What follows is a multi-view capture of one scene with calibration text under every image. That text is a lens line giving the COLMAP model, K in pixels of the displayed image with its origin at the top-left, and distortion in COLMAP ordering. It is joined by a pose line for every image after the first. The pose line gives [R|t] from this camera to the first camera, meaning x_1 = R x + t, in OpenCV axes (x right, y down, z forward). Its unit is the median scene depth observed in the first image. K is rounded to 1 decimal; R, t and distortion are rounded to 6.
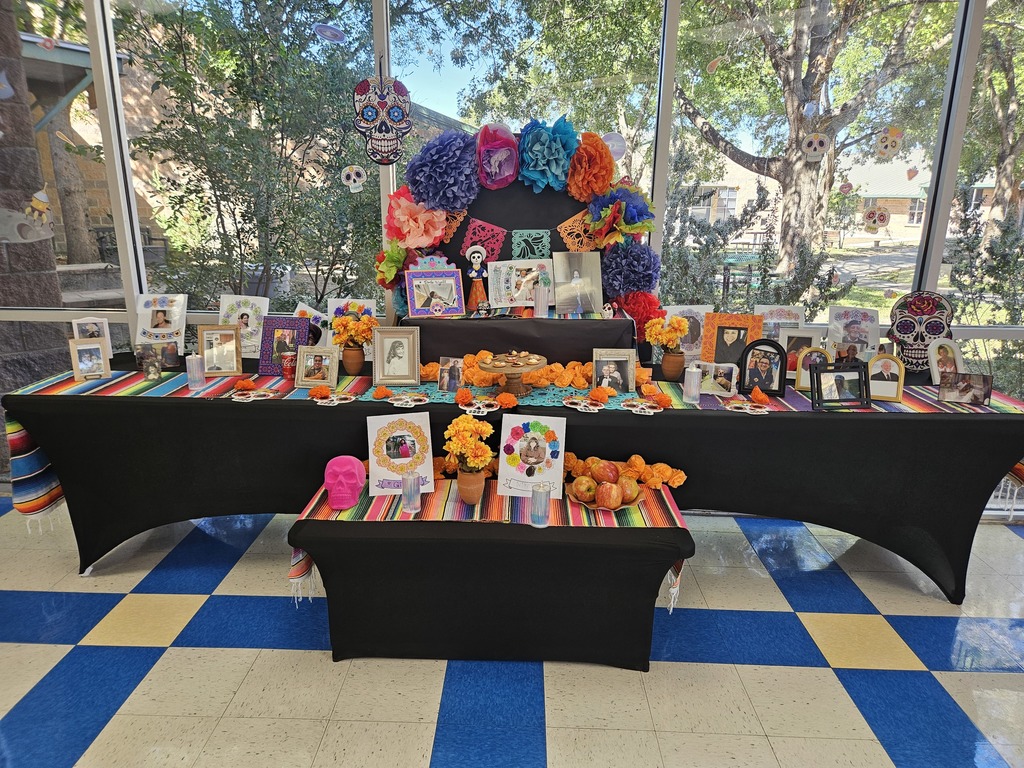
lens RADIAL K [[677.9, 0, 506.7], [0, 677.9, 387.0], [0, 0, 1]] dist [0.018493, -0.008734]
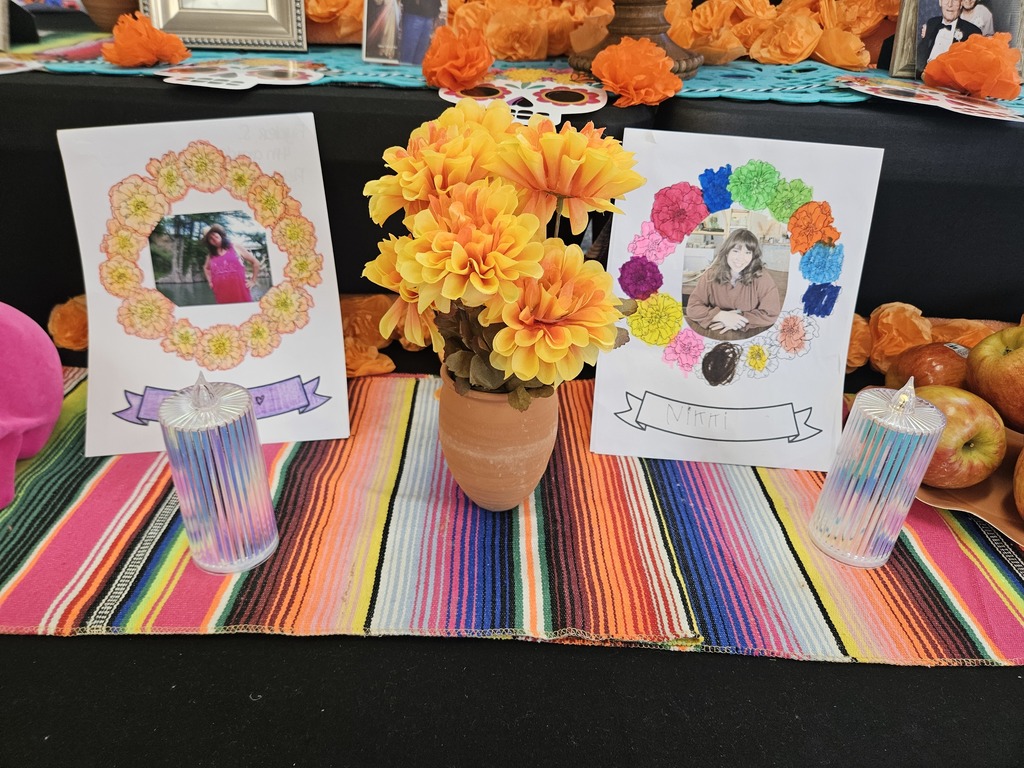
lens RADIAL K [[677.9, 0, 505.9], [0, 677.9, 387.3], [0, 0, 1]] dist [0.018493, -0.008734]
pose [[0.999208, 0.009472, 0.038659, -0.056456], [-0.019778, 0.961036, 0.275716, 0.062755], [-0.034541, -0.276262, 0.960461, 0.749050]]
